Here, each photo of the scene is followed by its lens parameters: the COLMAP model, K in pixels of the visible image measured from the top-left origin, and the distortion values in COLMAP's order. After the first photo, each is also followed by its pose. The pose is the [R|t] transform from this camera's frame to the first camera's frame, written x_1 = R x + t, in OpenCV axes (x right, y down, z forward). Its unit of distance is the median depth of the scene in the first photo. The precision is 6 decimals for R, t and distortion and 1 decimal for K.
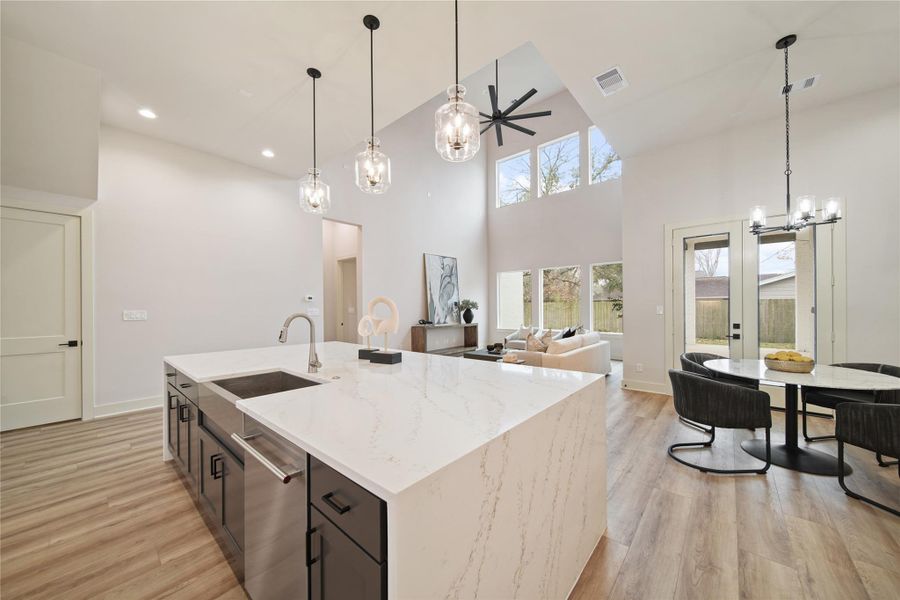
lens RADIAL K [[320.1, 0, 455.0], [0, 320.1, 305.3], [0, 0, 1]] dist [0.000805, -0.000785]
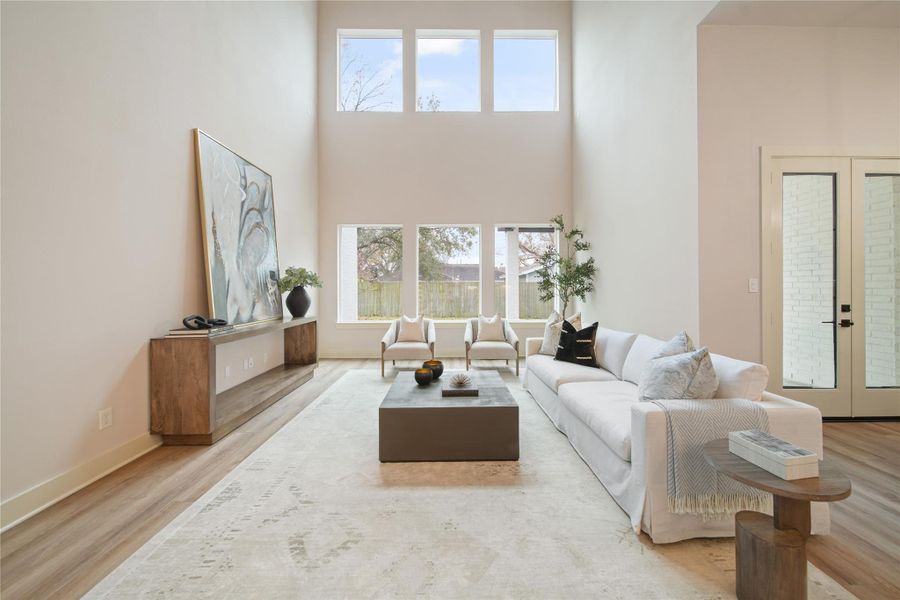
lens RADIAL K [[320.1, 0, 447.2], [0, 320.1, 286.2], [0, 0, 1]] dist [0.000805, -0.000785]
pose [[0.752555, 0.010968, 0.658438, -0.110974], [-0.005539, 0.999931, -0.010326, 0.014357], [-0.658506, 0.004124, 0.752564, 0.513559]]
